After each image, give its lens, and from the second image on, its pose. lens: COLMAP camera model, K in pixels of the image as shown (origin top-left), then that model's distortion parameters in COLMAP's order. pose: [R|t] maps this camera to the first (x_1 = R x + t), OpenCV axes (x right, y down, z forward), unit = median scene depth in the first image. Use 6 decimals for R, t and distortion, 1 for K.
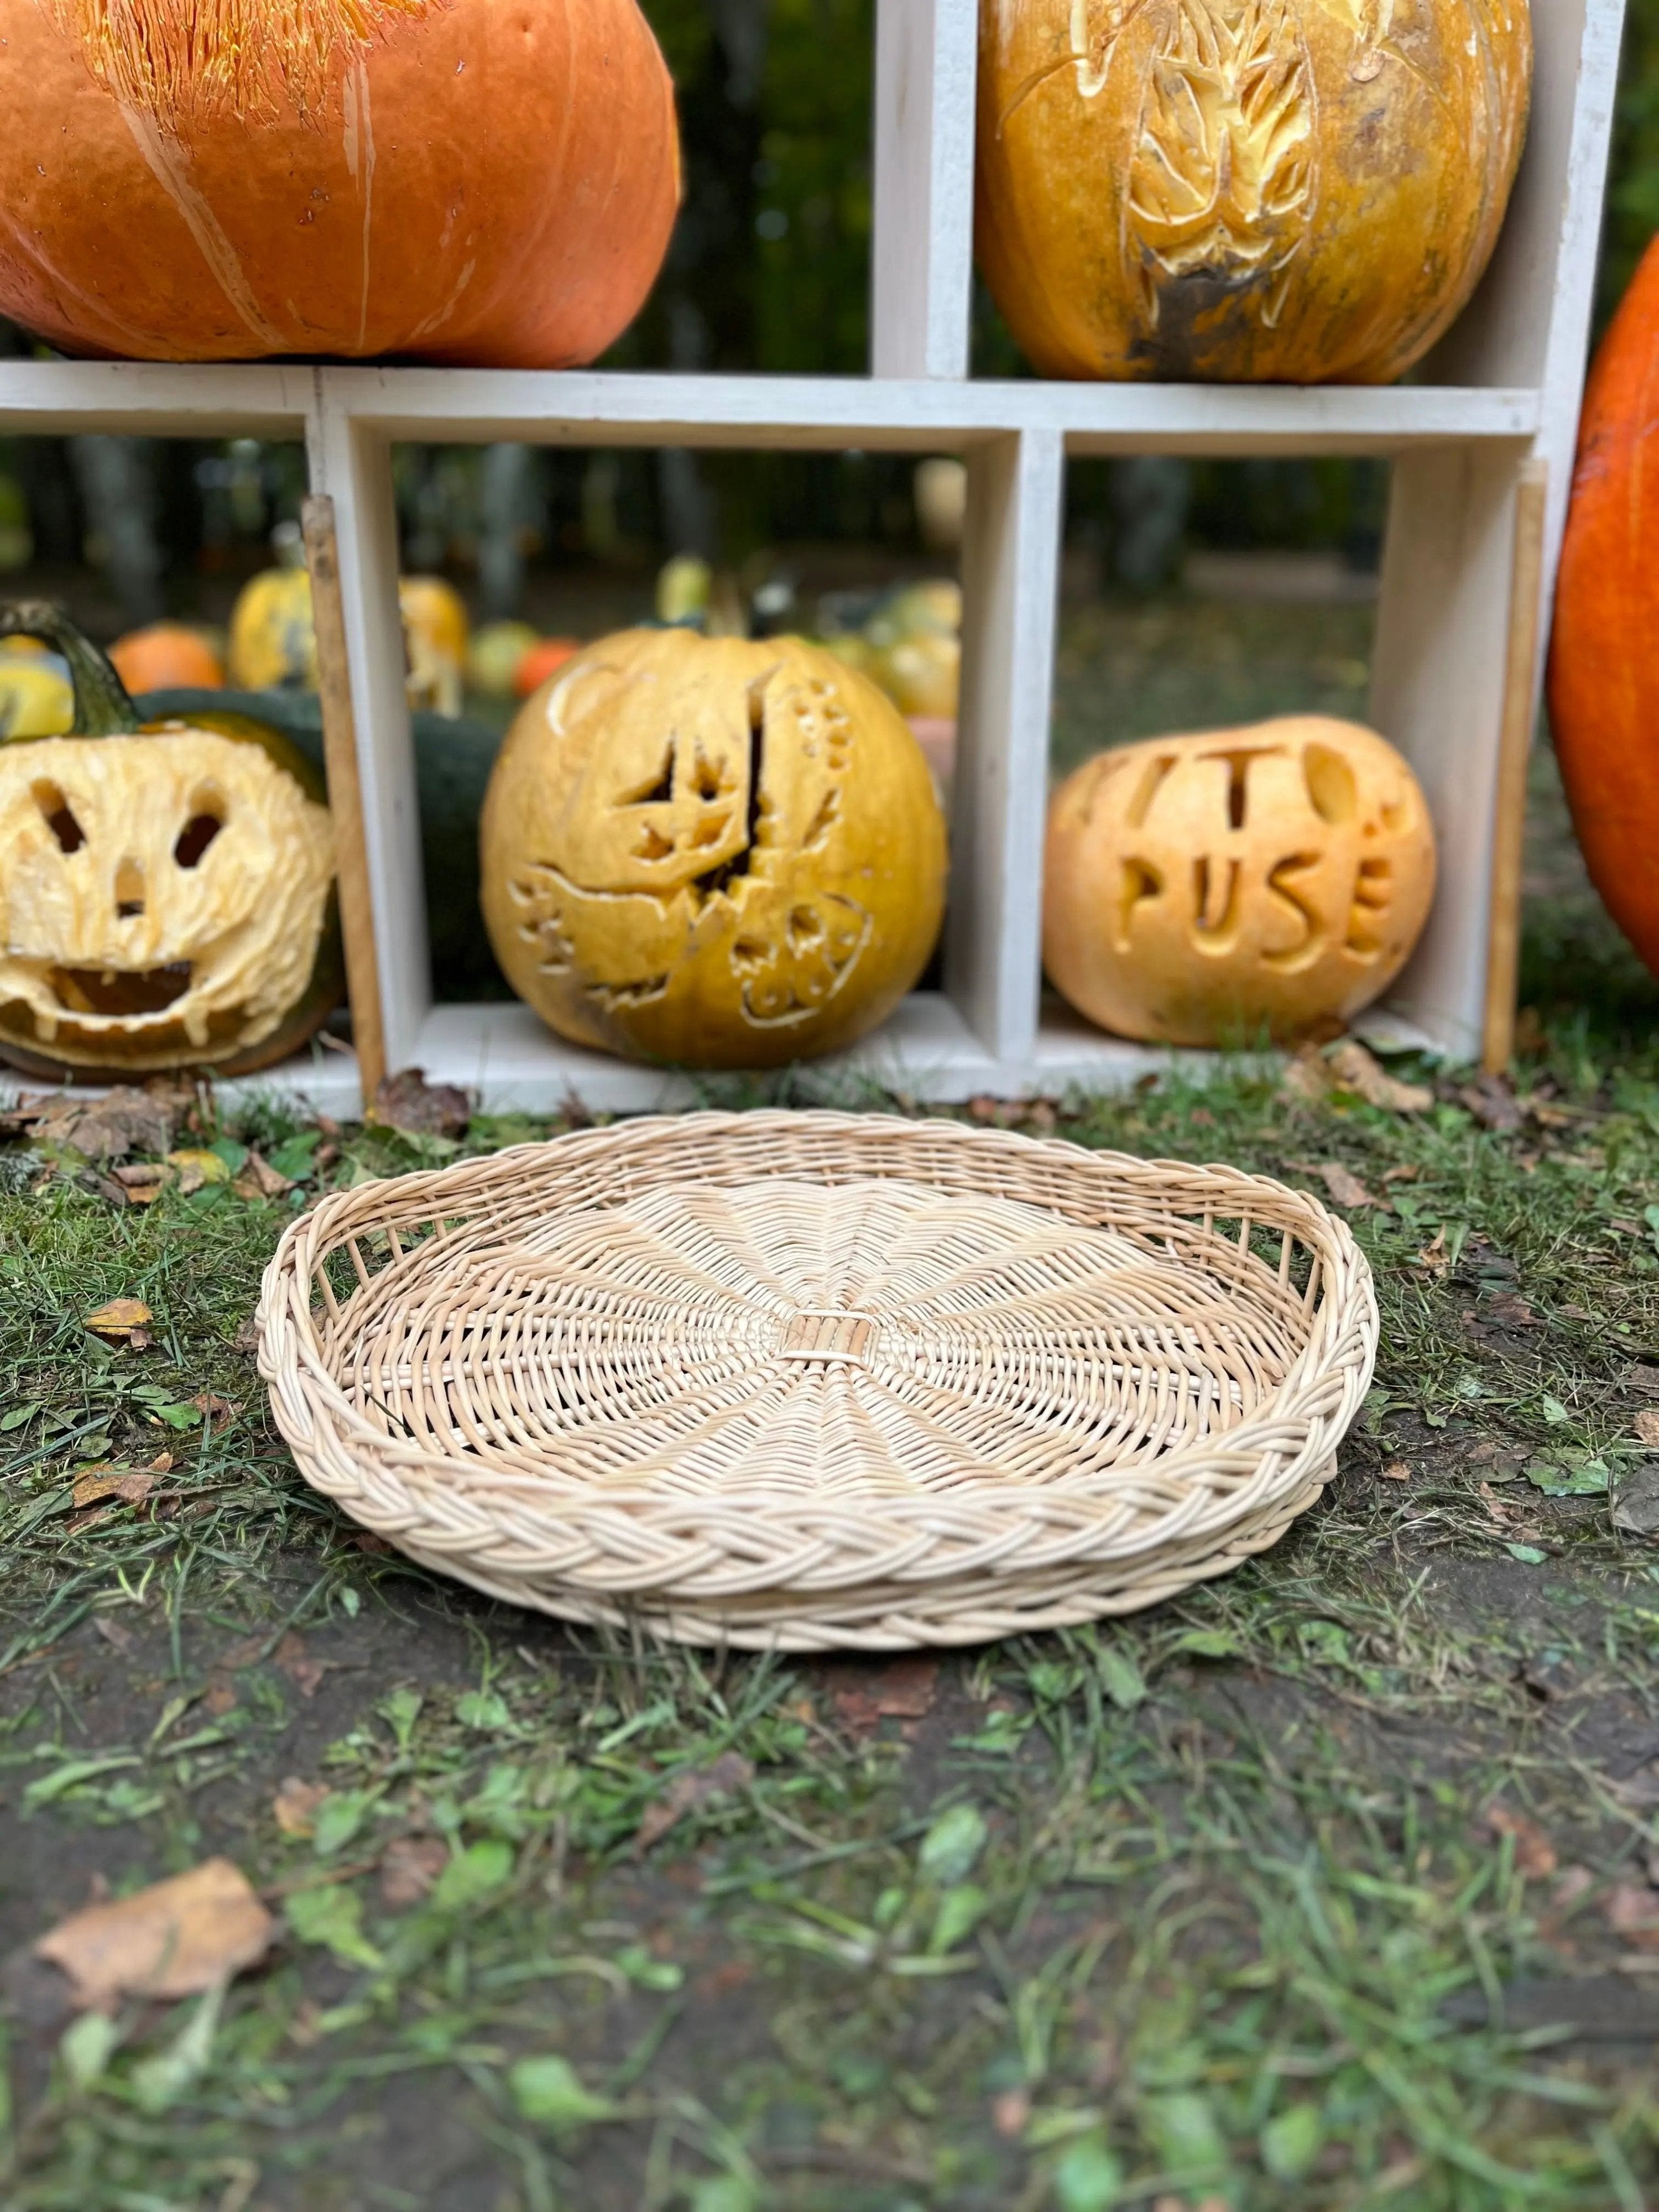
lens RADIAL K [[1676.0, 0, 838.9], [0, 1676.0, 1111.6], [0, 0, 1]] dist [0.006704, -0.003056]
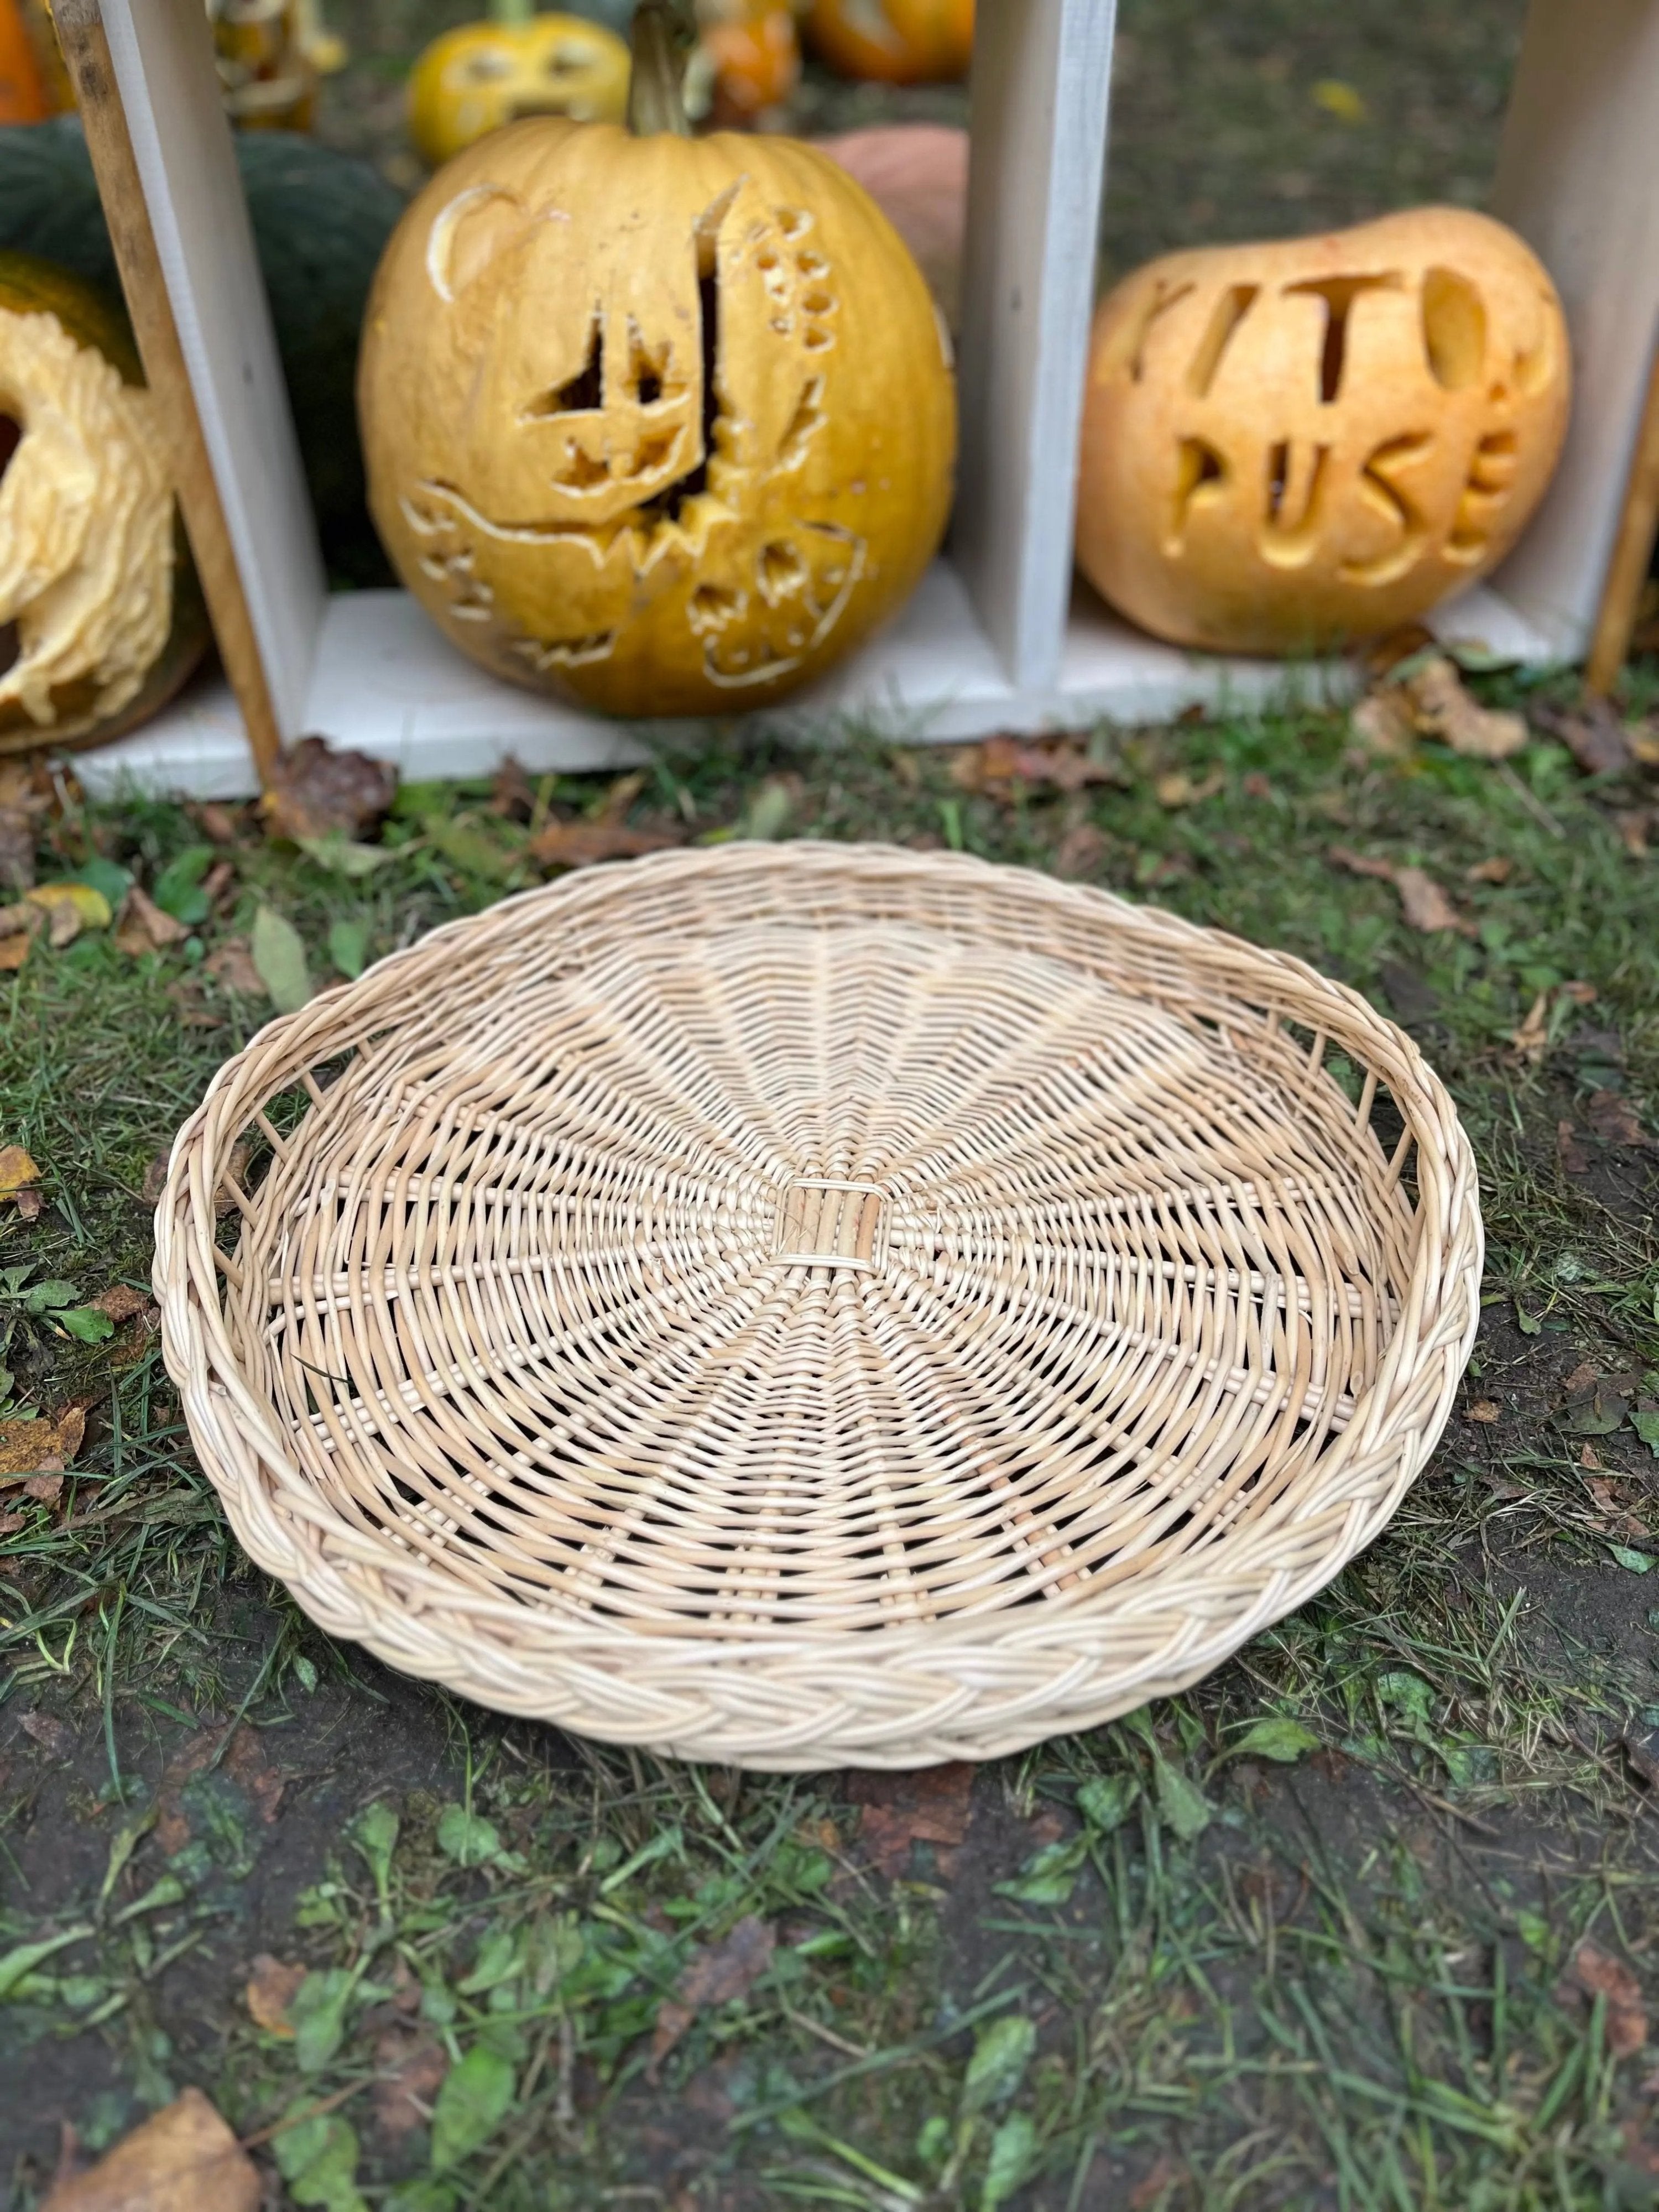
lens RADIAL K [[1676.0, 0, 838.9], [0, 1676.0, 1111.6], [0, 0, 1]] dist [0.006704, -0.003056]
pose [[0.999656, -0.023433, 0.011761, -0.009992], [0.017104, 0.922806, 0.384885, -0.215137], [-0.019872, -0.384552, 0.922889, 0.199572]]
